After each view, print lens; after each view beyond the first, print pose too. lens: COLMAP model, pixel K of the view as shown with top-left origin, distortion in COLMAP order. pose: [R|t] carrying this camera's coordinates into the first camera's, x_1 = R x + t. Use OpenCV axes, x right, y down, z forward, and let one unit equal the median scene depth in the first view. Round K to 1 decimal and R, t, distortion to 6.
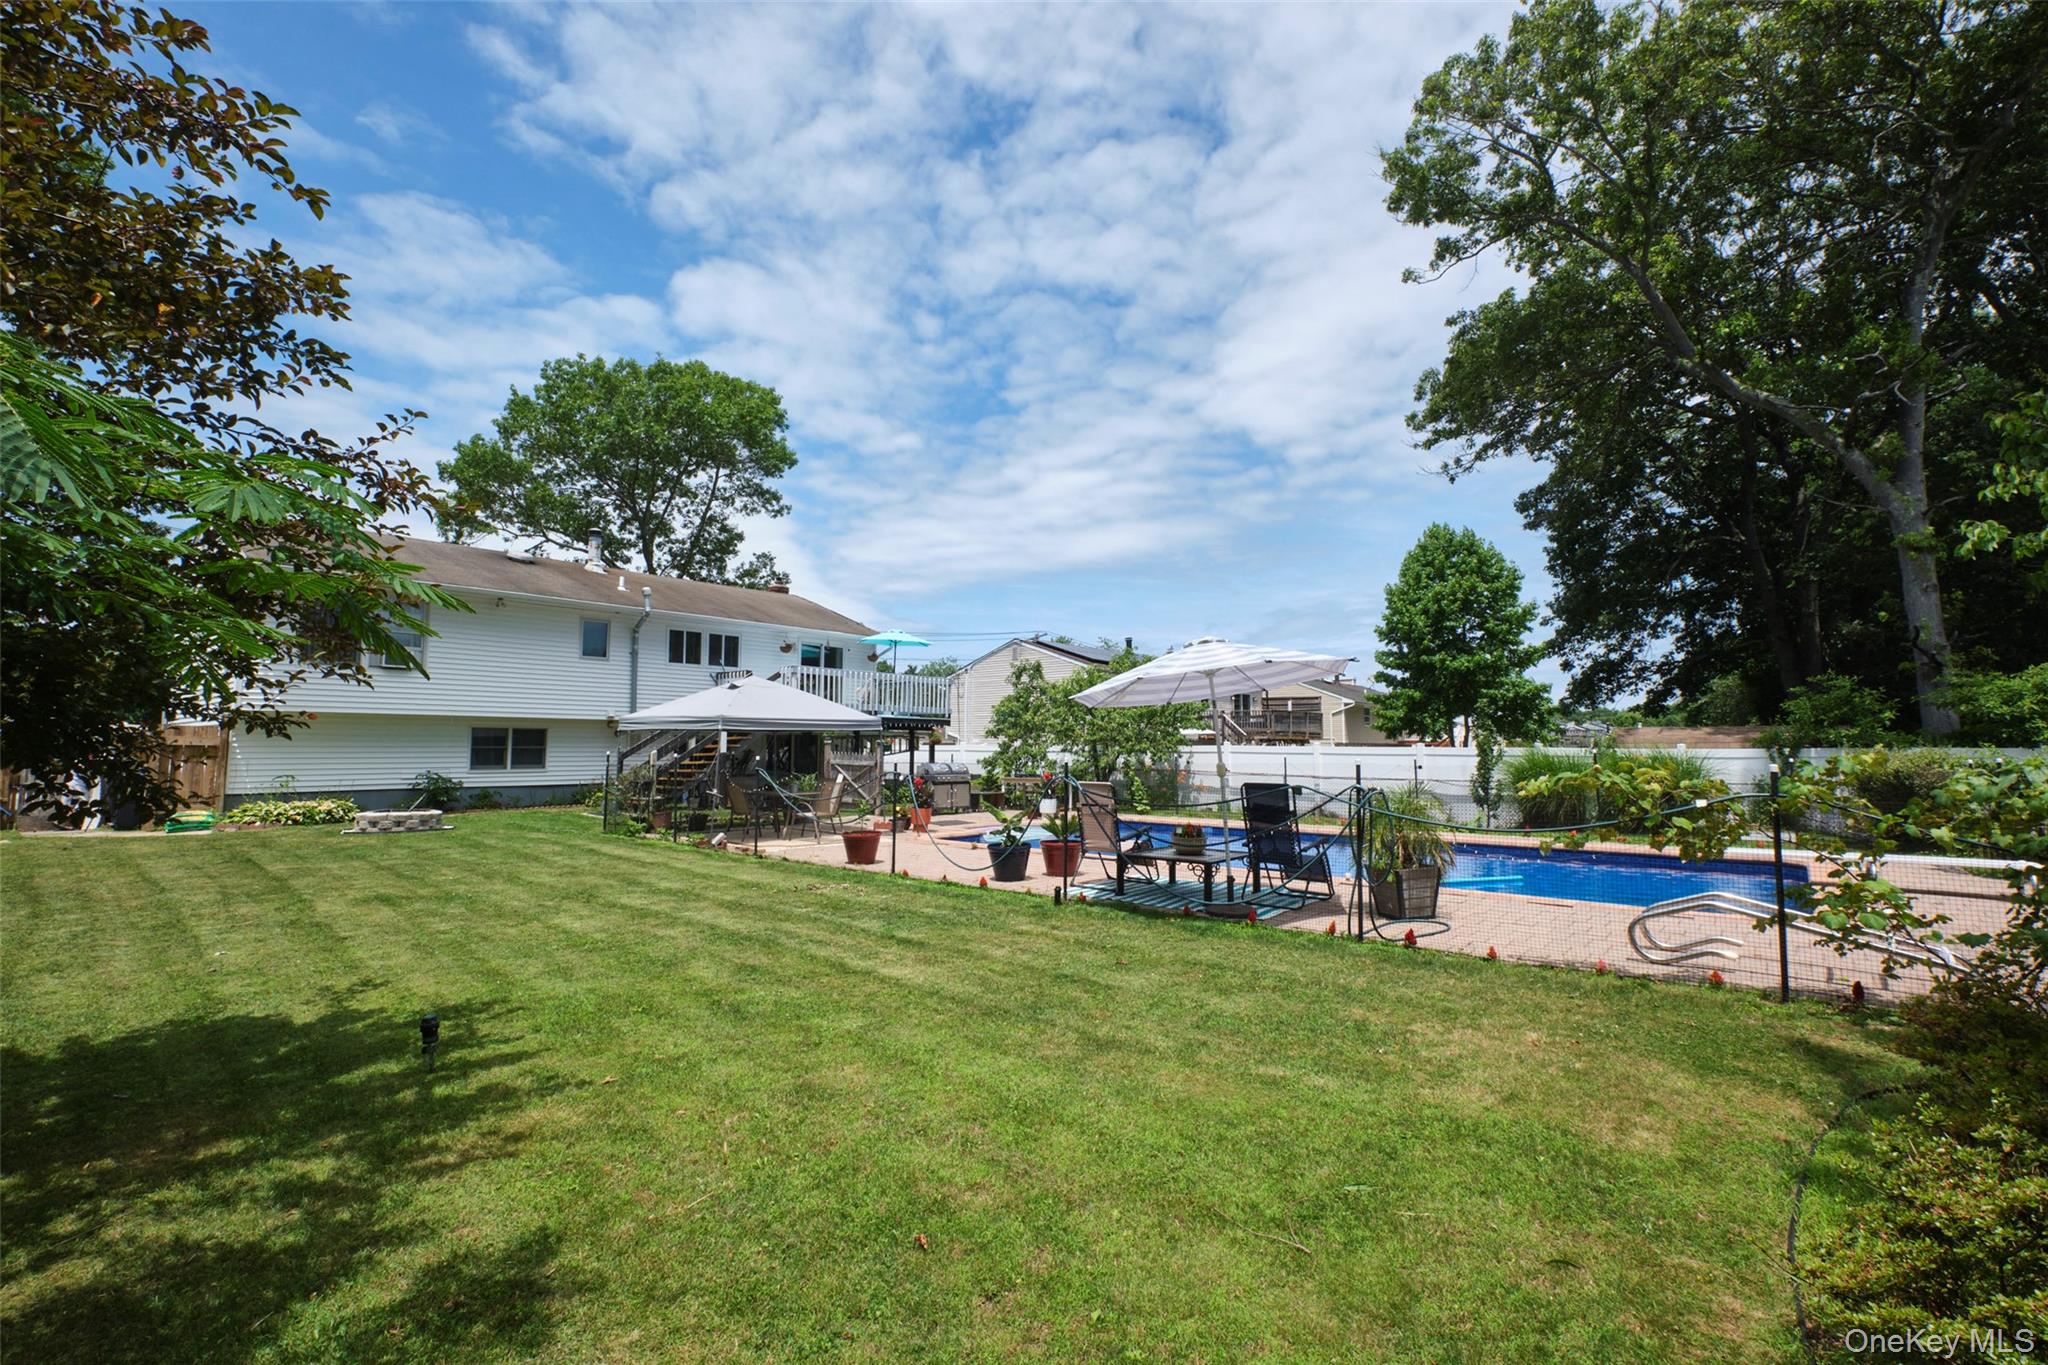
lens RADIAL K [[905.1, 0, 1024.1], [0, 905.1, 683.5], [0, 0, 1]] dist [-0.000738, 0.000251]
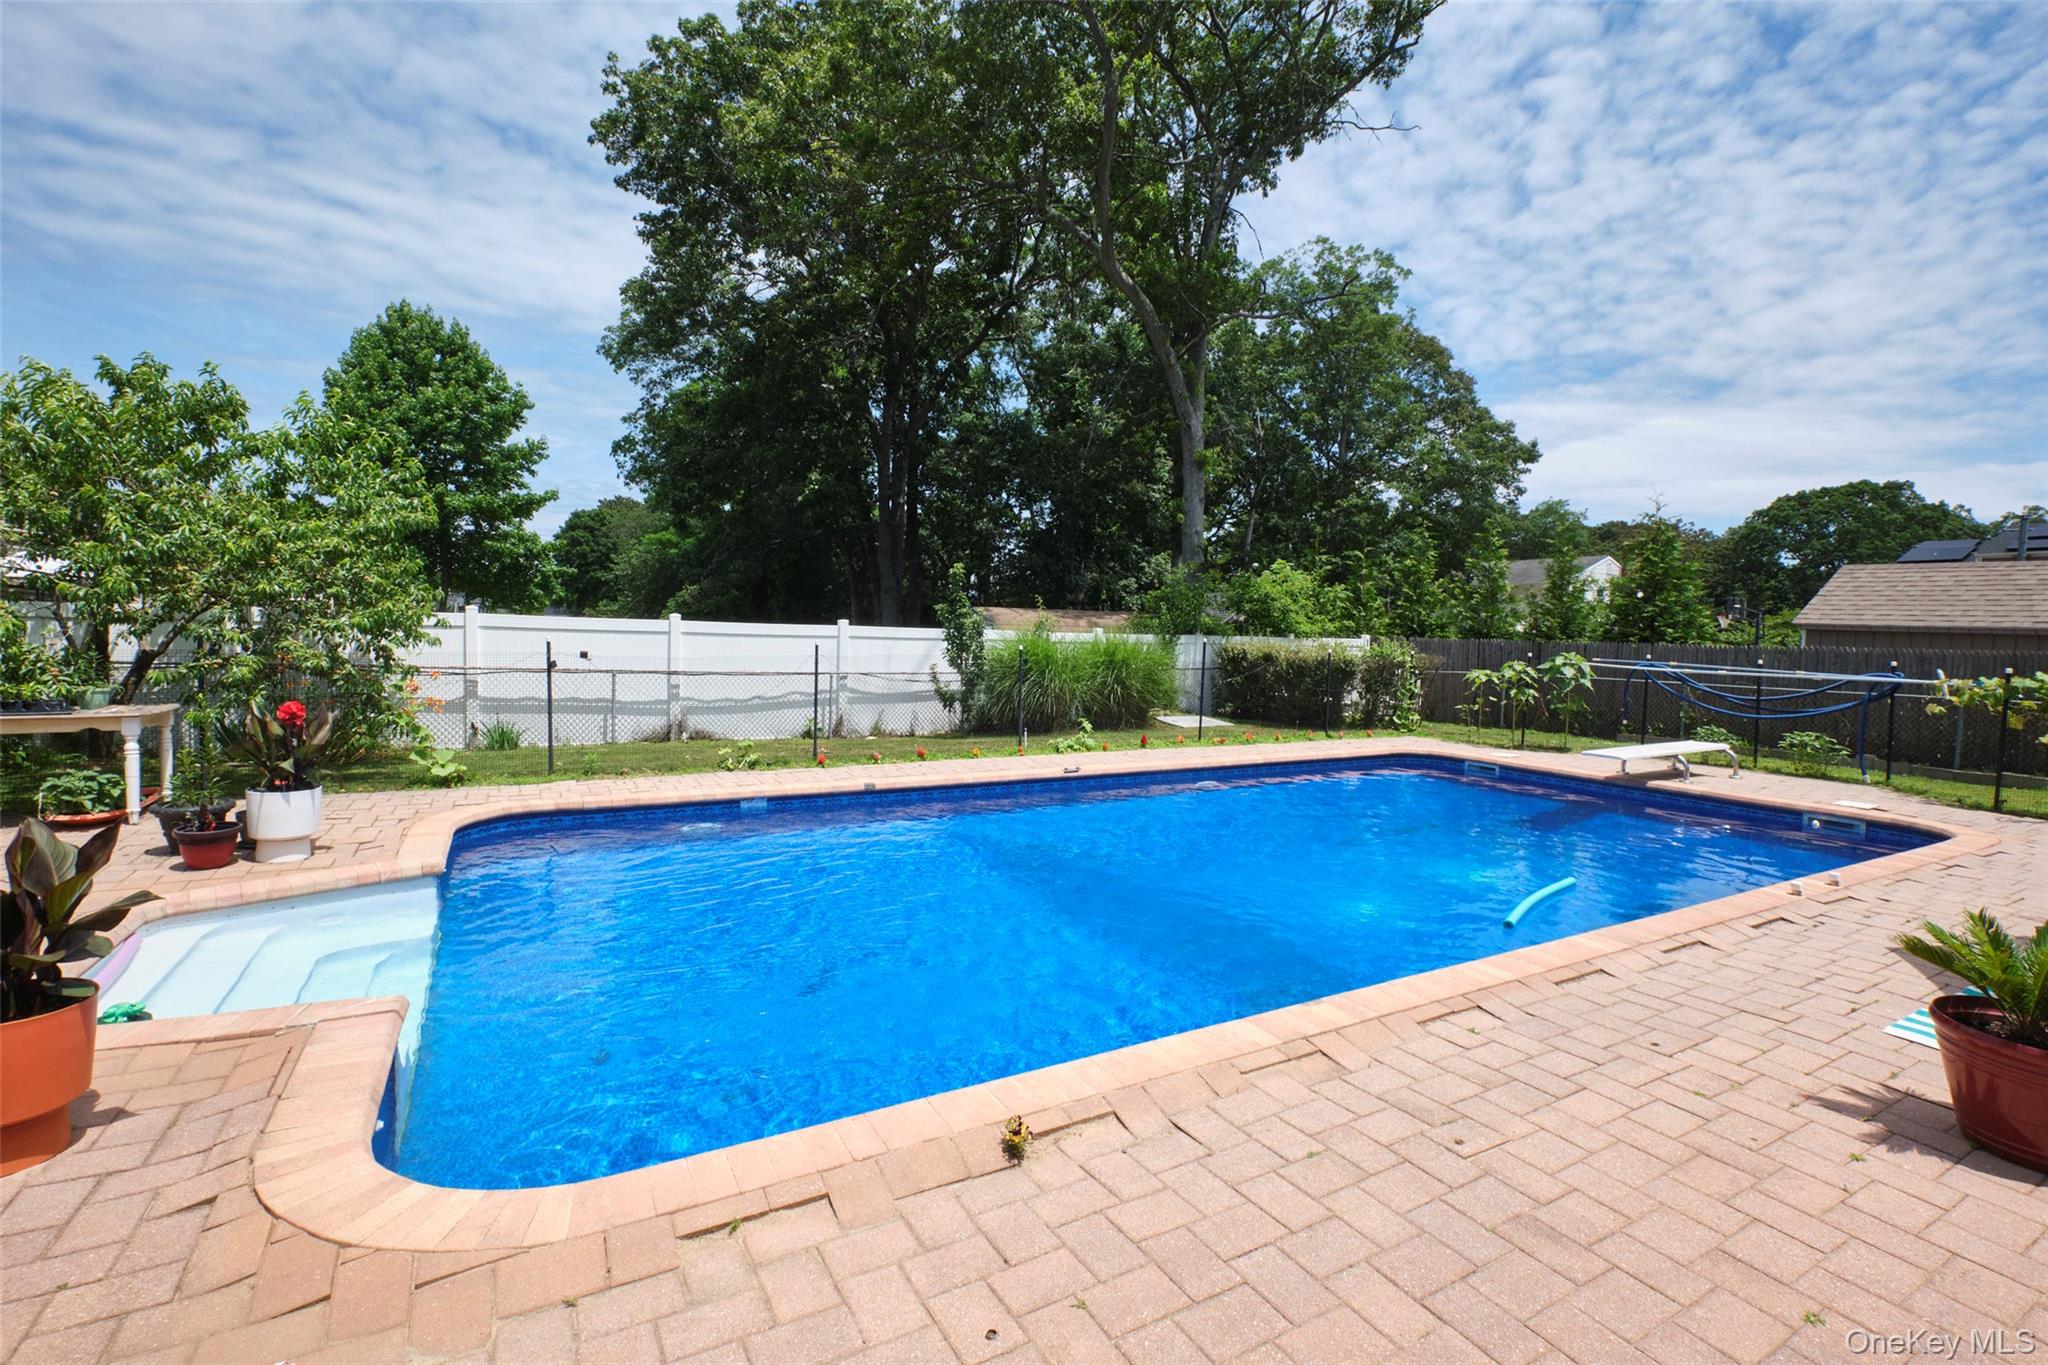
lens RADIAL K [[905.1, 0, 1040.5], [0, 905.1, 680.0], [0, 0, 1]] dist [-0.000738, 0.000251]
pose [[0.341554, -0.043631, 0.938849, -0.130597], [-0.092351, 0.992530, 0.079723, 0.038904], [-0.935314, -0.113933, 0.334974, 0.571856]]
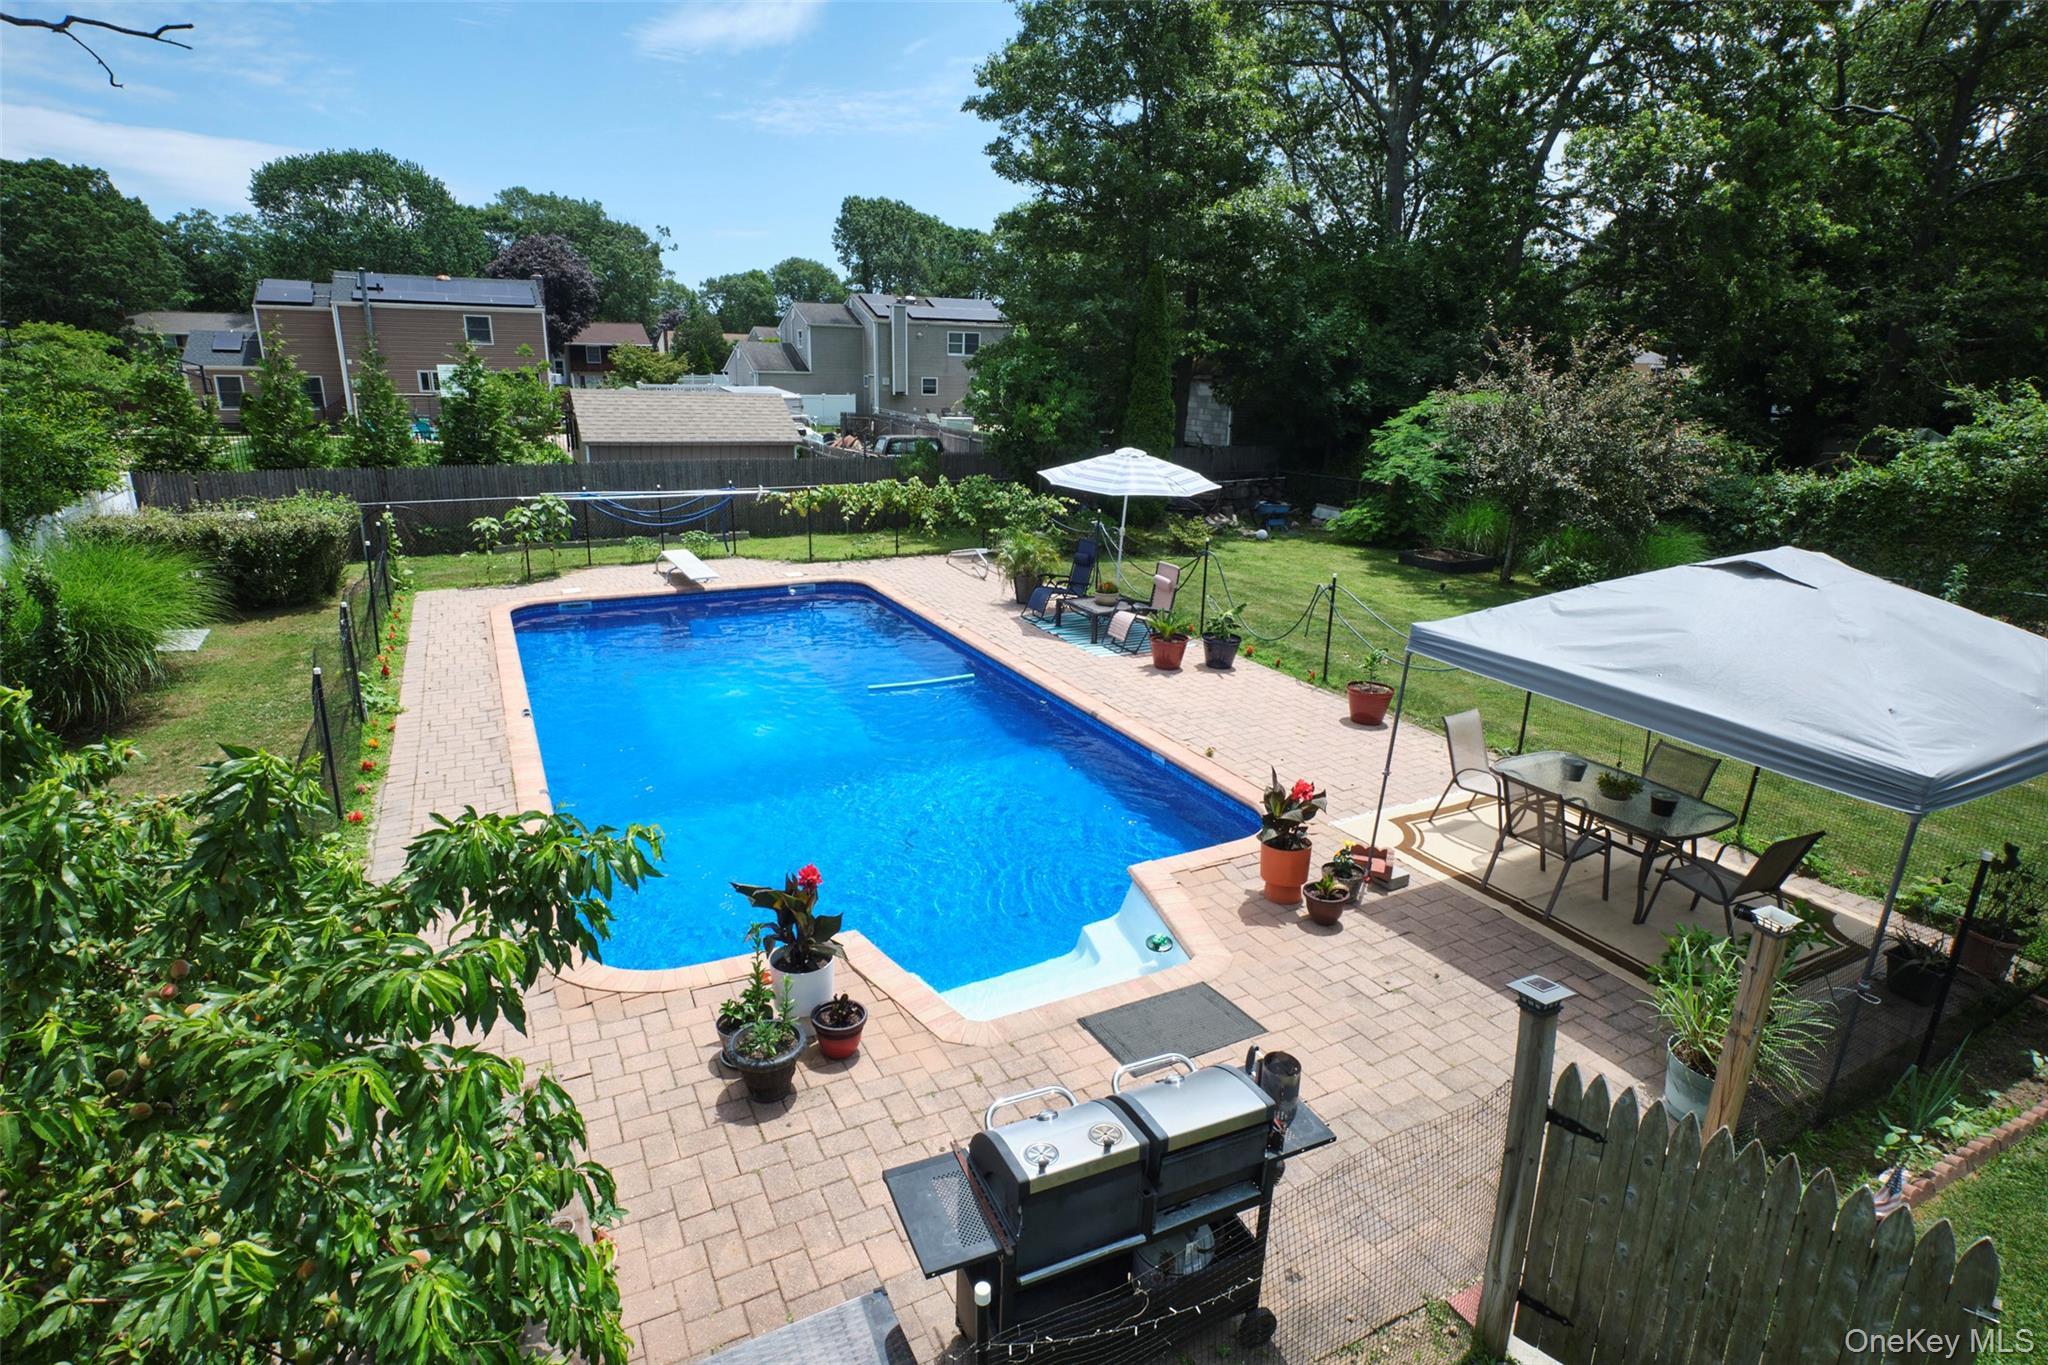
lens RADIAL K [[1061.0, 0, 1011.1], [0, 1061.0, 688.3], [0, 0, 1]] dist [-0.004318, 0.000589]
pose [[-0.921311, -0.134208, 0.364932, -0.109145], [-0.047943, 0.970592, 0.235908, -0.024959], [-0.385860, 0.199849, -0.900651, 1.055945]]
